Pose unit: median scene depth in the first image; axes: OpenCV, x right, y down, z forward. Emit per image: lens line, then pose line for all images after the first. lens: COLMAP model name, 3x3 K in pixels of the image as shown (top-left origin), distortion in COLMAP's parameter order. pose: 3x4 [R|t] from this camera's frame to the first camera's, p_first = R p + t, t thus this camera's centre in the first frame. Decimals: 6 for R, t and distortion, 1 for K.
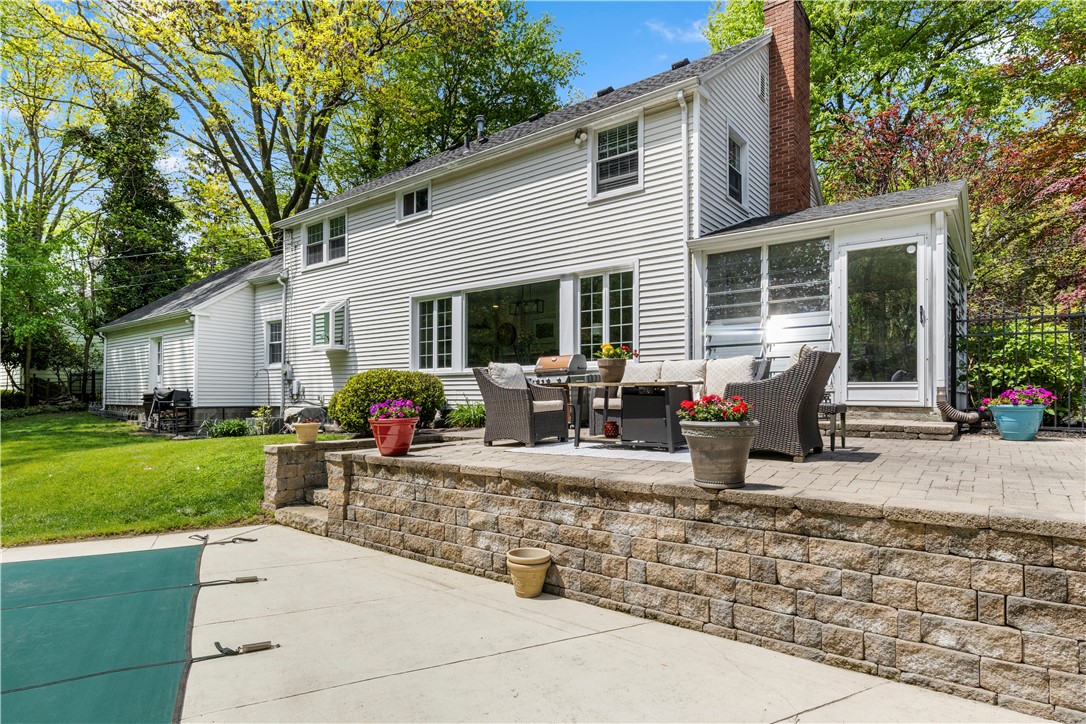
lens RADIAL K [[592.2, 0, 544.6], [0, 592.2, 391.5], [0, 0, 1]] dist [-0.003214, 0.000698]
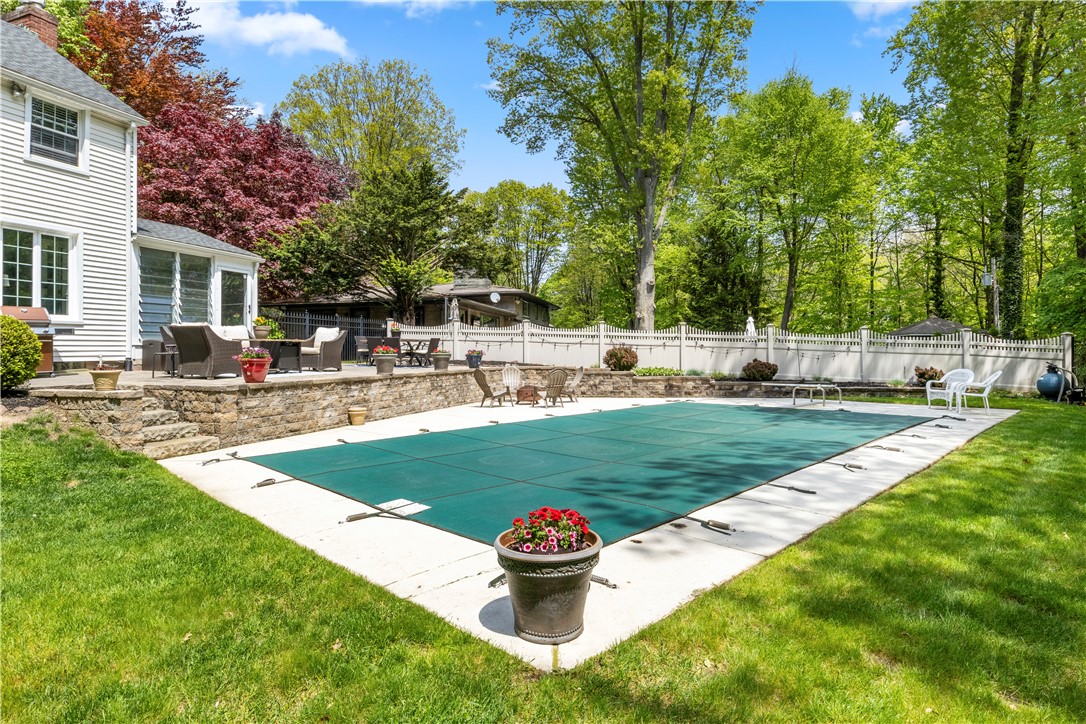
lens RADIAL K [[592.2, 0, 546.4], [0, 592.2, 344.8], [0, 0, 1]] dist [-0.003214, 0.000698]
pose [[-0.297397, 0.014452, 0.954644, -1.199636], [-0.001526, 0.999877, -0.015612, 0.019217], [-0.954753, -0.006100, -0.297339, 0.446391]]
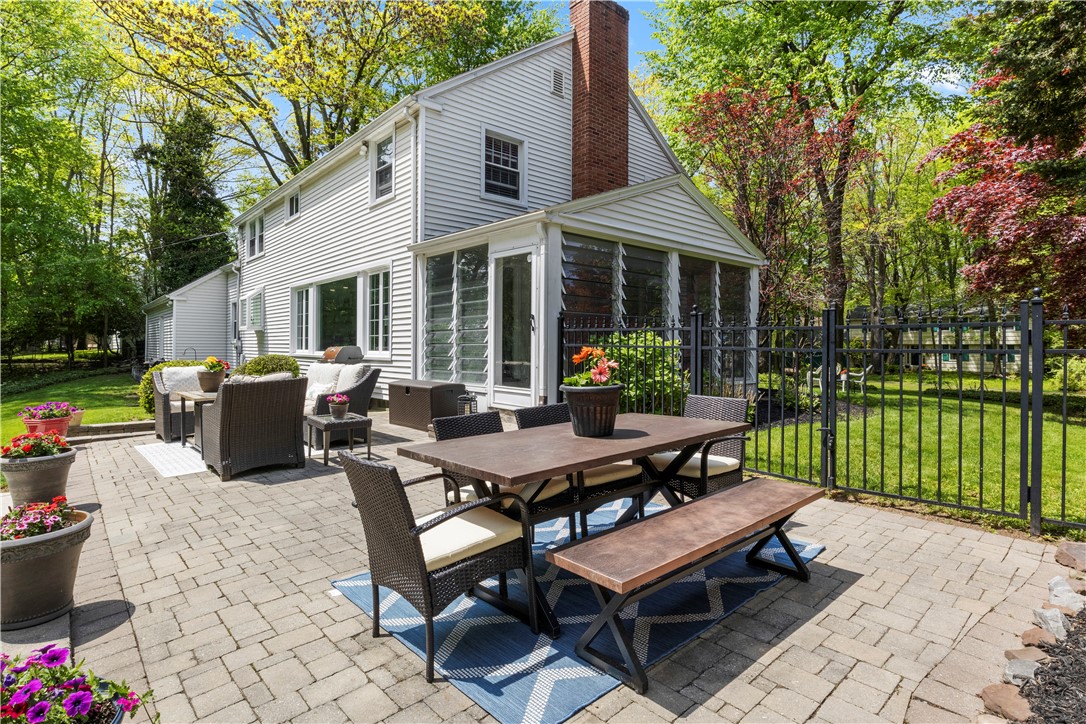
lens RADIAL K [[553.3, 0, 533.2], [0, 553.3, 334.9], [0, 0, 1]] dist [-0.002633, -0.000674]
pose [[0.980598, -0.002510, -0.196015, 0.593484], [0.000201, 0.999930, -0.011800, -0.070740], [0.196031, 0.011531, 0.980530, 0.048501]]
